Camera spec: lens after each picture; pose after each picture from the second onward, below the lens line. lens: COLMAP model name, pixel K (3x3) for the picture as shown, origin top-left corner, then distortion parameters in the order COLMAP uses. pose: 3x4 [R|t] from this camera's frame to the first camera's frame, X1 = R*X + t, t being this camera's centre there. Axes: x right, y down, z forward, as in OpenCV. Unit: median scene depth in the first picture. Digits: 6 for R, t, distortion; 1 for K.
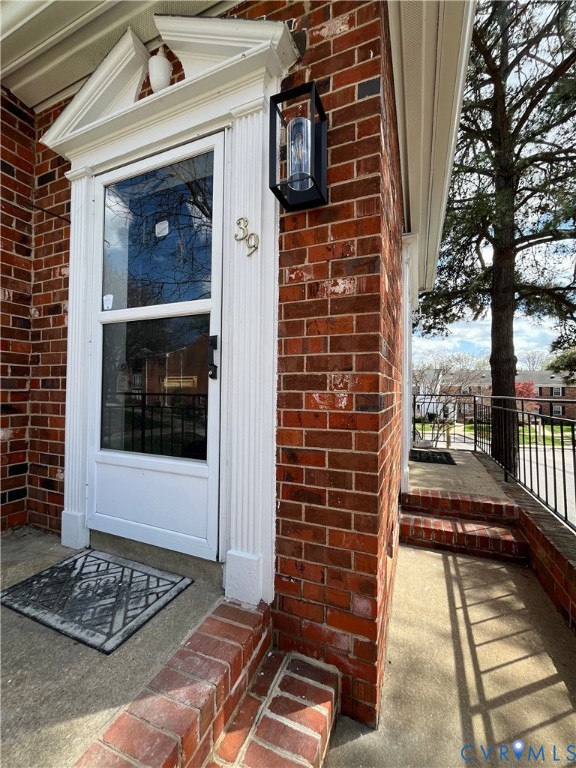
lens RADIAL K [[312.1, 0, 290.1], [0, 312.1, 382.6], [0, 0, 1]] dist [-0.002674, 0.000505]
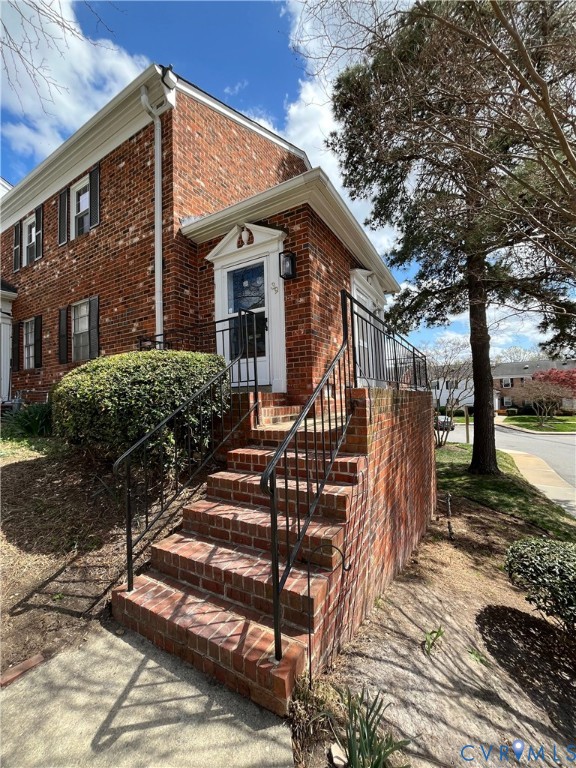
lens RADIAL K [[312.1, 0, 284.6], [0, 312.1, 383.5], [0, 0, 1]] dist [-0.002674, 0.000505]
pose [[0.988883, -0.042825, -0.142397, 0.392623], [0.040088, 0.998953, -0.022036, 0.628391], [0.143191, 0.016082, 0.989564, -2.247967]]
